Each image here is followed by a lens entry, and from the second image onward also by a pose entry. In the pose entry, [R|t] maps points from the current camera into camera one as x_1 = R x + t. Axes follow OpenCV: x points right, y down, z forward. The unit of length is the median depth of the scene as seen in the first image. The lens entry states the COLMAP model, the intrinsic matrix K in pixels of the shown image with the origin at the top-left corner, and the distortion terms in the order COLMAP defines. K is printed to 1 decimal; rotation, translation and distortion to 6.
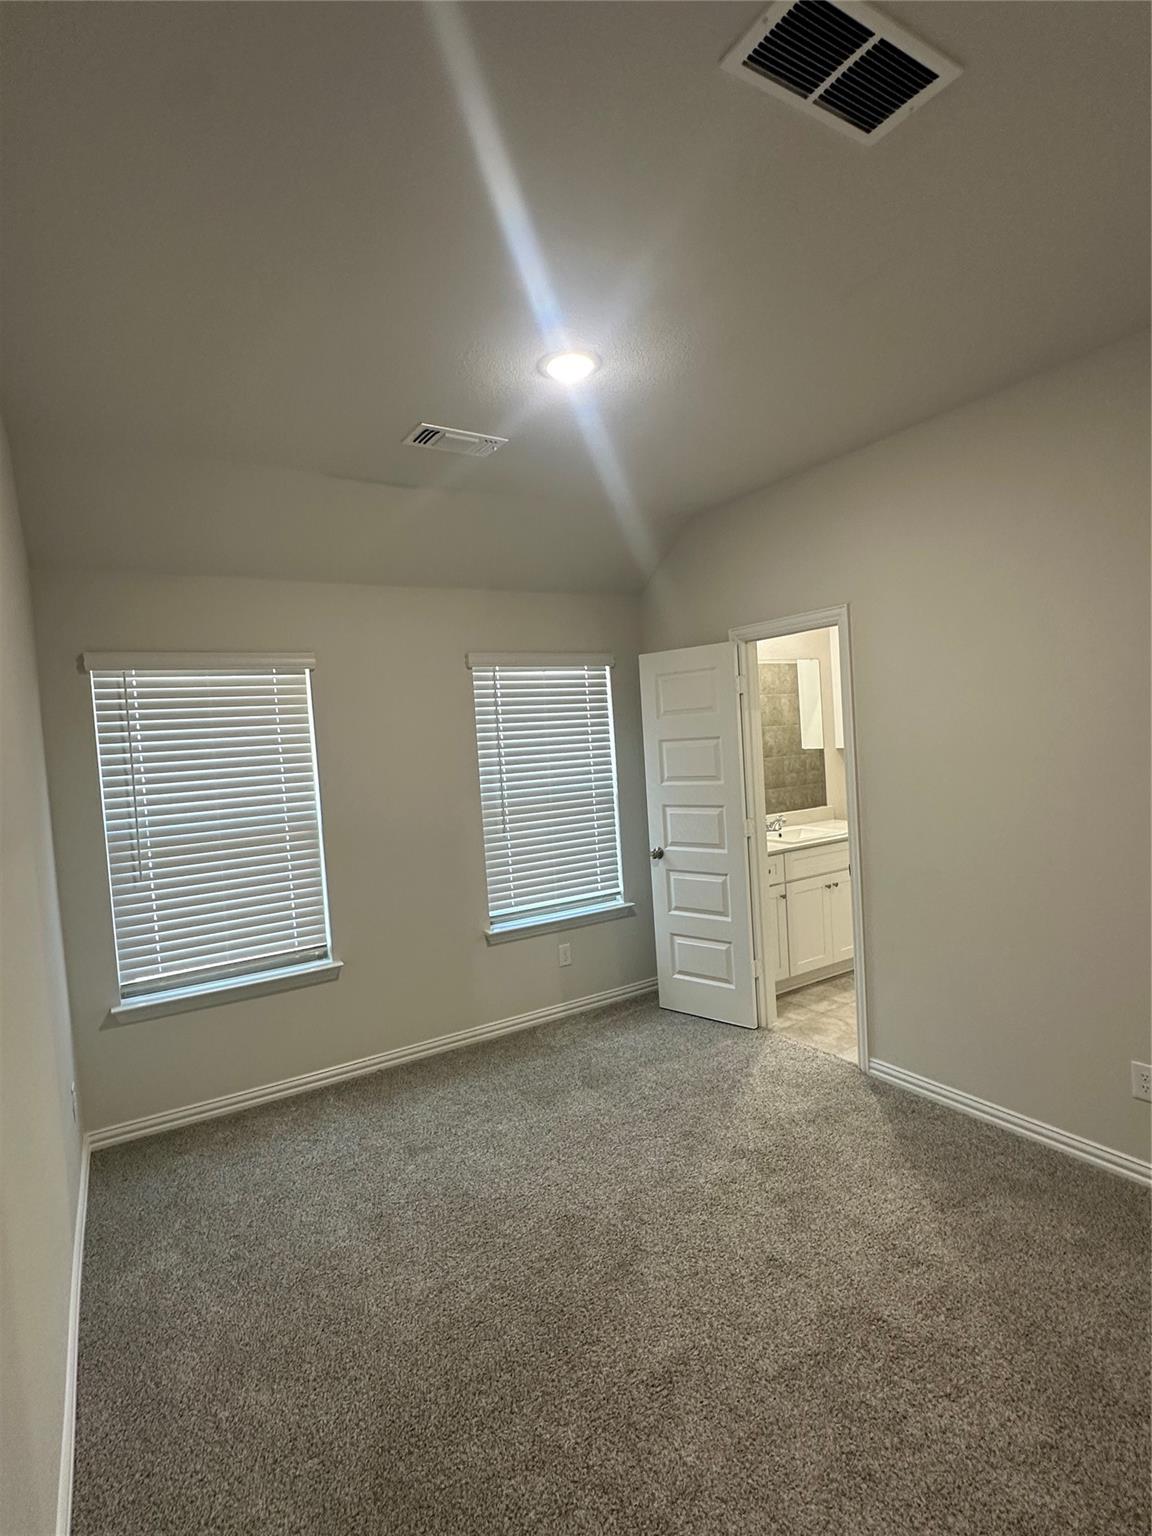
lens RADIAL K [[777.0, 0, 576.0], [0, 777.0, 768.0], [0, 0, 1]] dist [-0.001528, -0.000344]
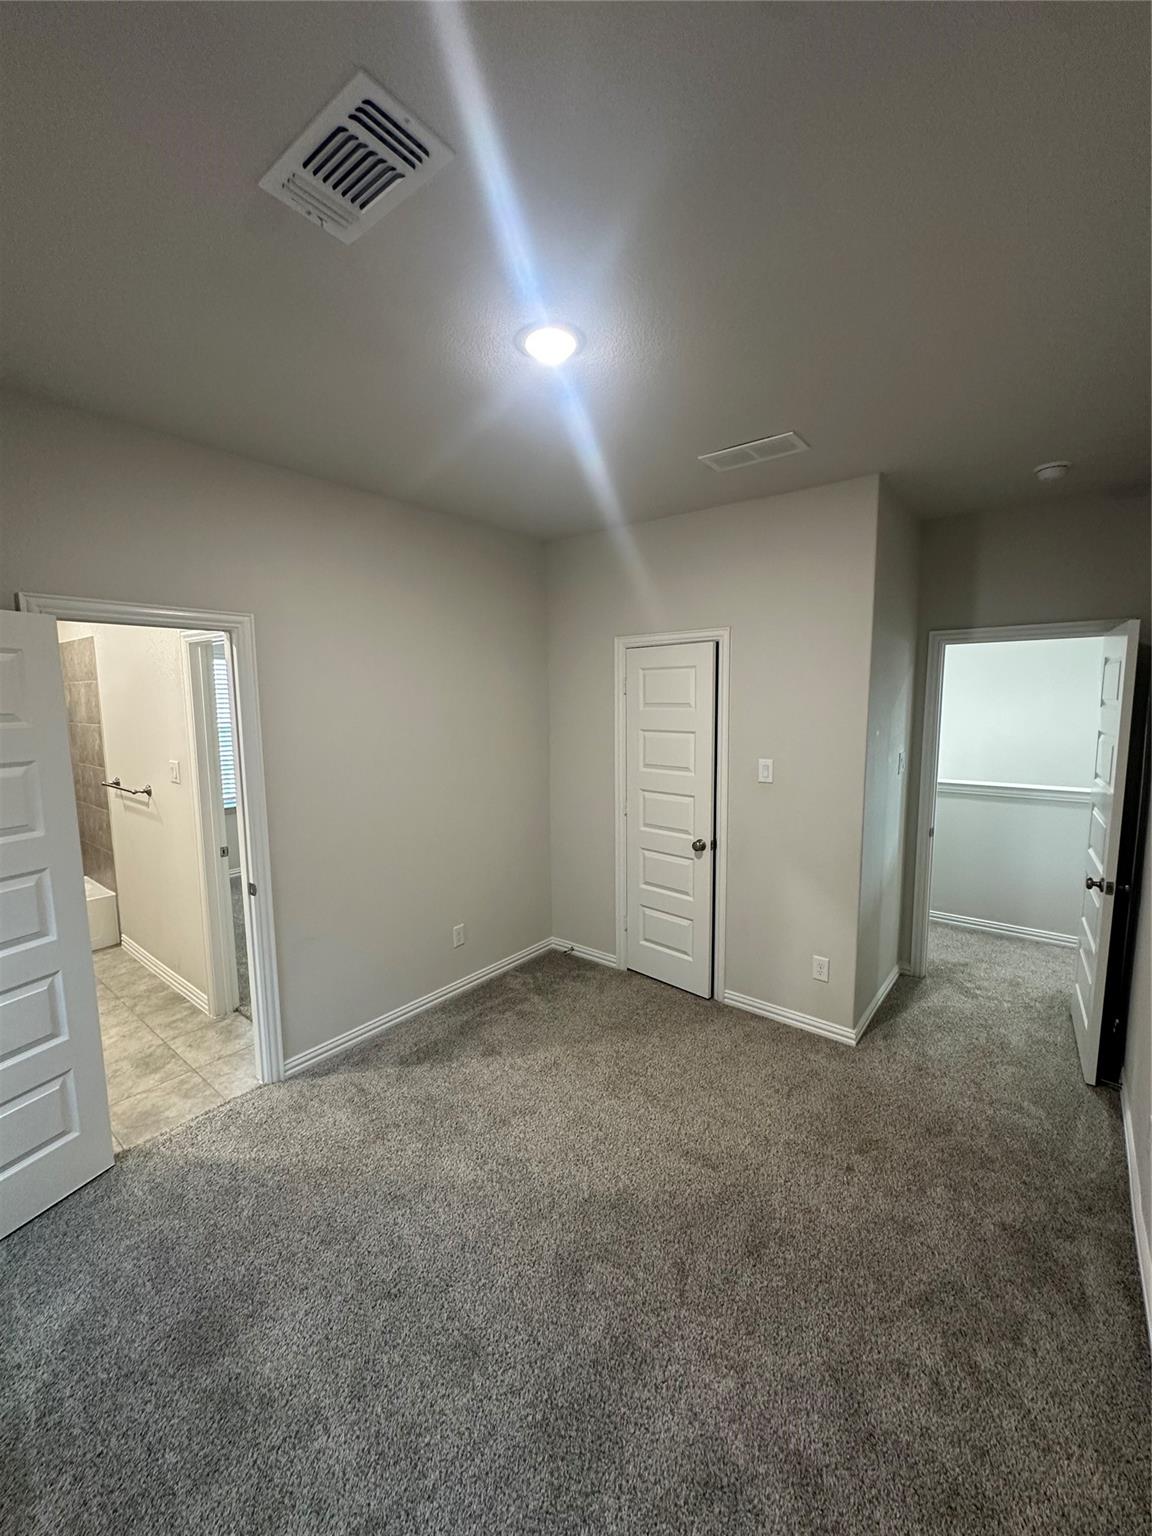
lens RADIAL K [[616.1, 0, 576.0], [0, 616.1, 768.0], [0, 0, 1]] dist [-0.002103, 0.000161]
pose [[-0.325208, -0.047264, 0.944461, -0.438366], [0.076596, 0.994152, 0.076125, -0.039091], [-0.942535, 0.097098, -0.319686, 0.764409]]
